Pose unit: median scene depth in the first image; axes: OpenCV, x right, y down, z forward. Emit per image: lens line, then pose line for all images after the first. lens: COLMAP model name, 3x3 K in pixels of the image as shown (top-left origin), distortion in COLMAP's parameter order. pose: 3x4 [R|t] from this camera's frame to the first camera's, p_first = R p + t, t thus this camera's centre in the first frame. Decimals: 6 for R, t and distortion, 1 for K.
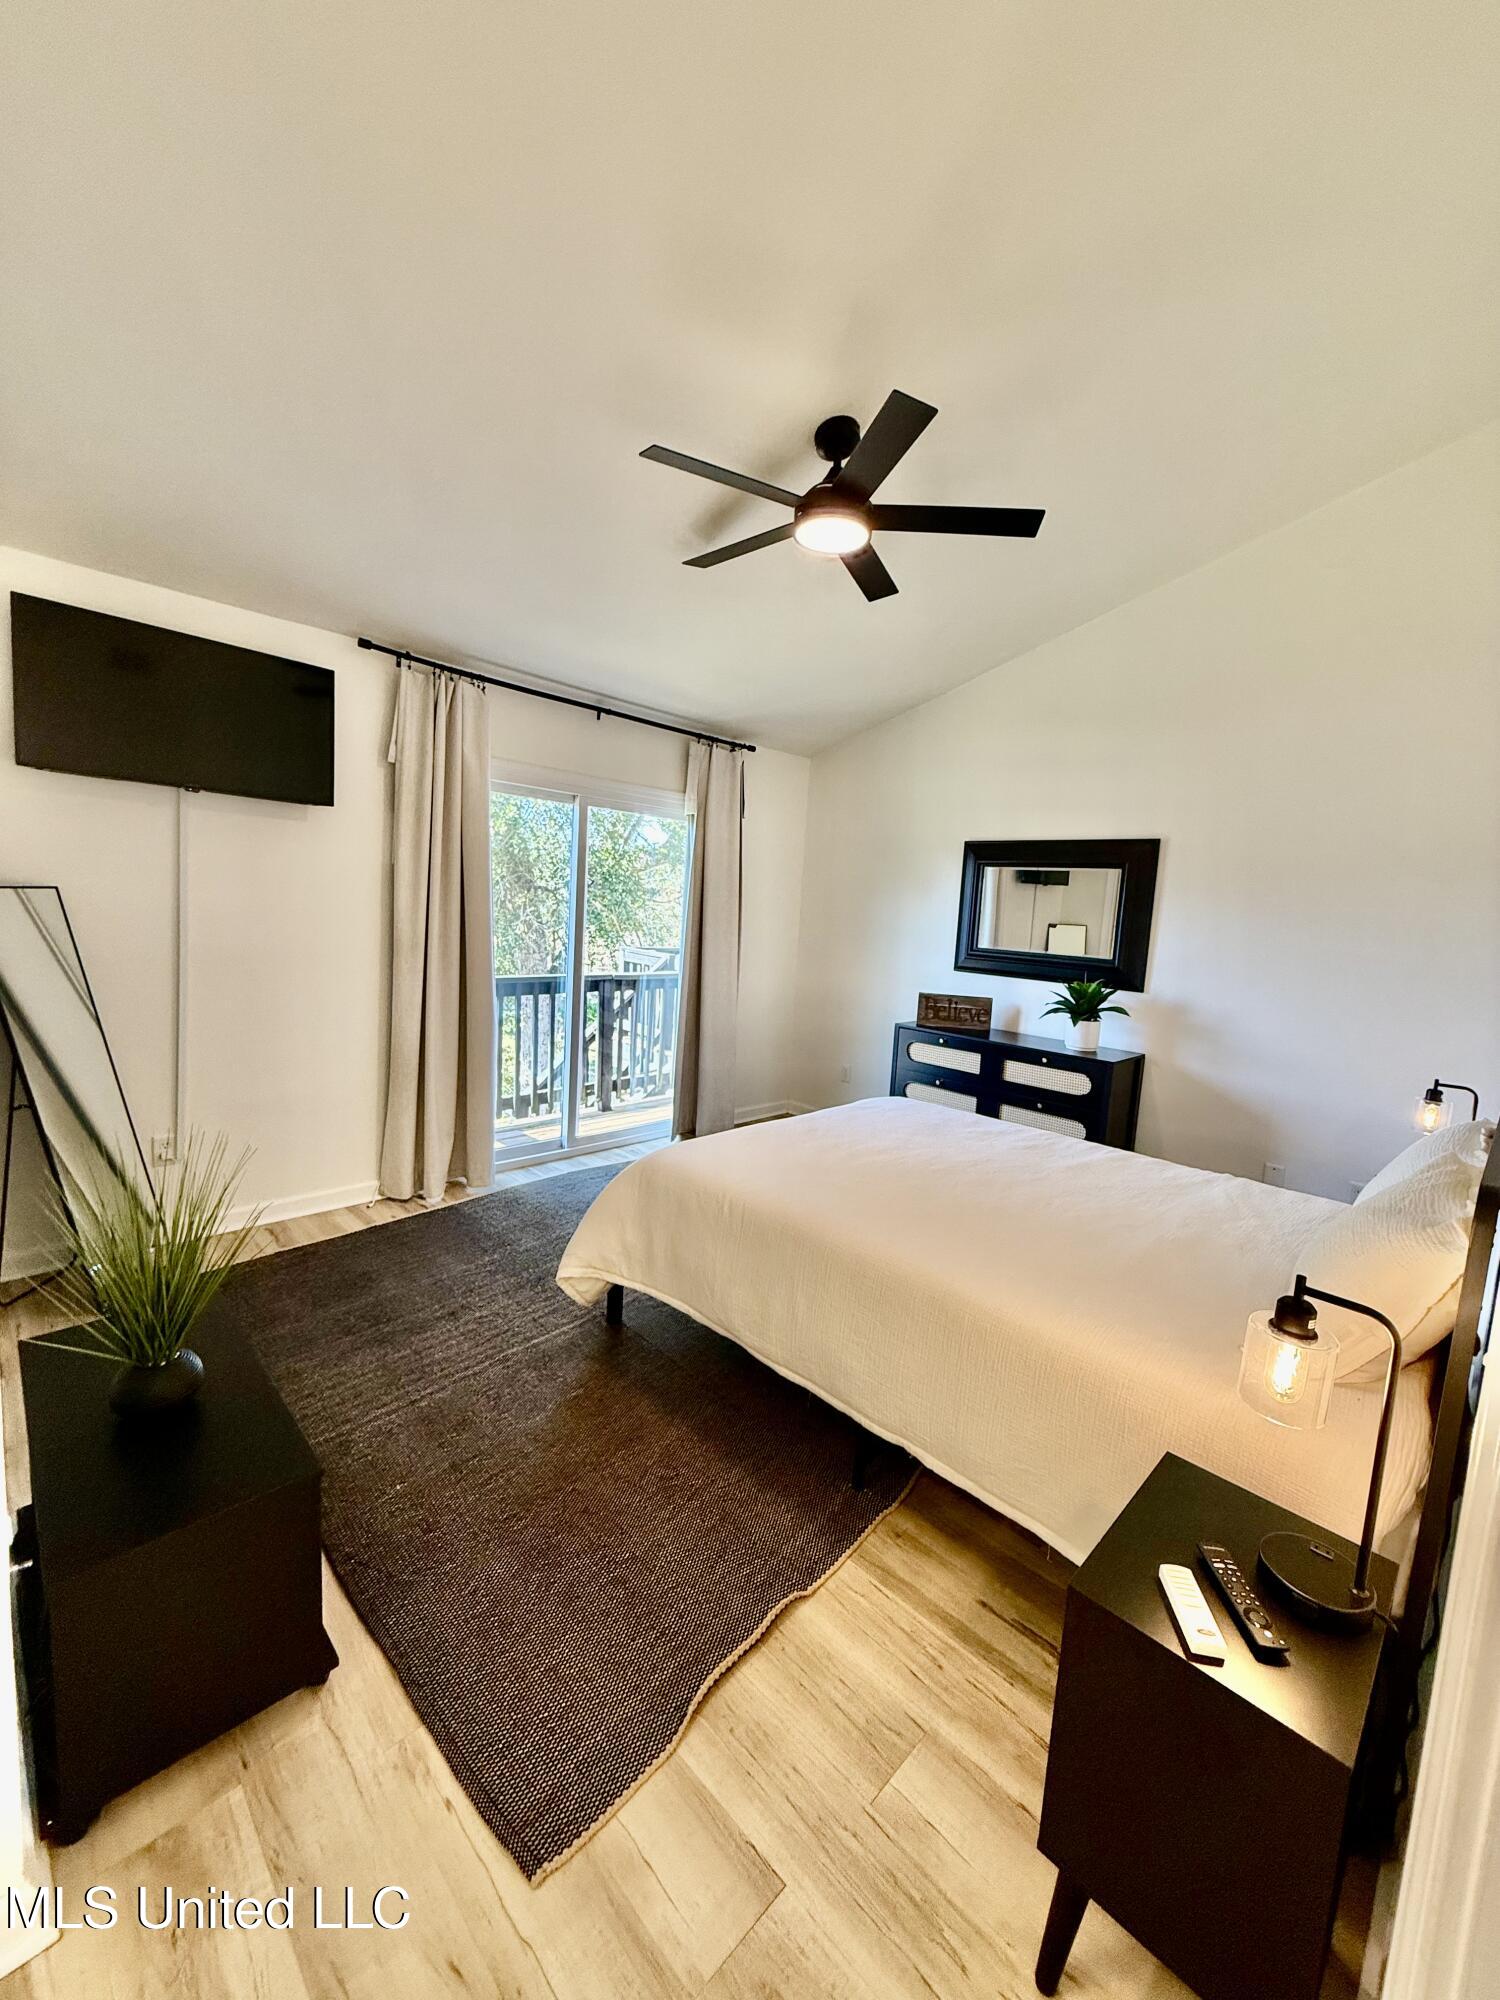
lens RADIAL K [[799.7, 0, 750.0], [0, 799.7, 1000.0], [0, 0, 1]] dist [-0.000232, -0.000408]
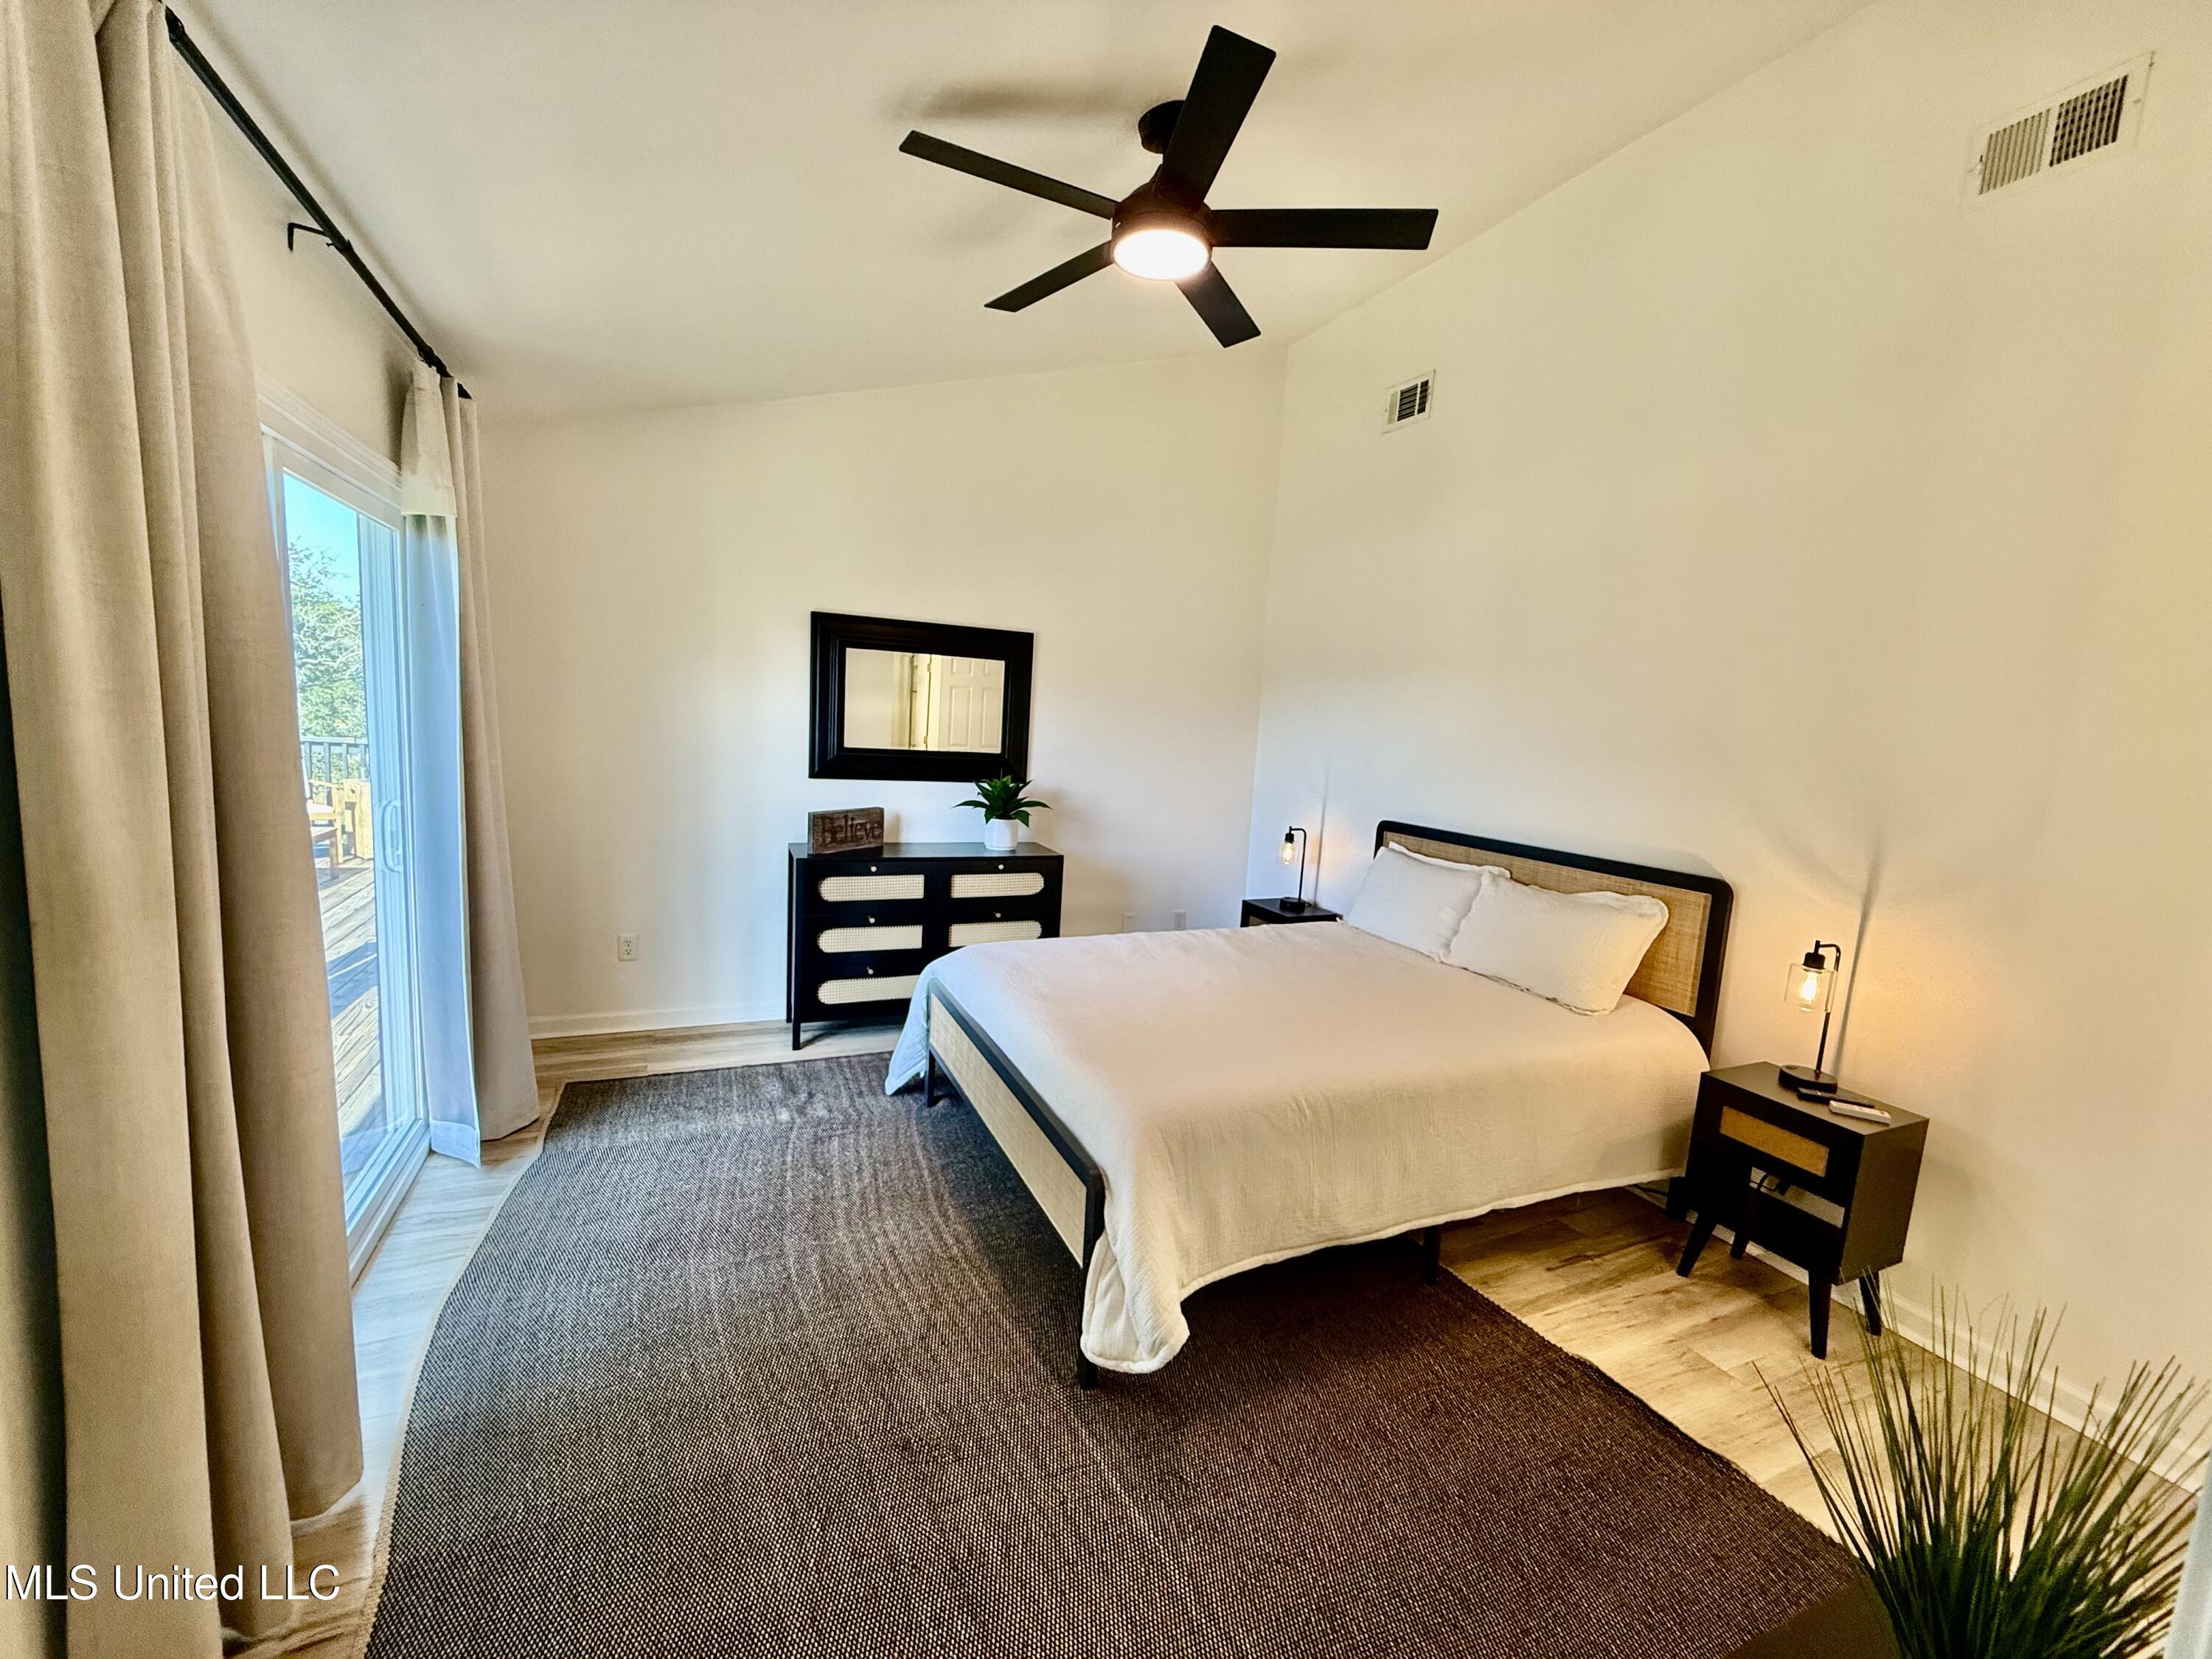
lens RADIAL K [[884.5, 0, 1106.0], [0, 884.5, 829.5], [0, 0, 1]] dist [-0.000232, -0.000408]
pose [[0.353367, -0.155944, 0.922395, -0.533521], [0.072682, 0.987604, 0.139124, -0.102355], [-0.932657, 0.017879, 0.360321, 0.499295]]
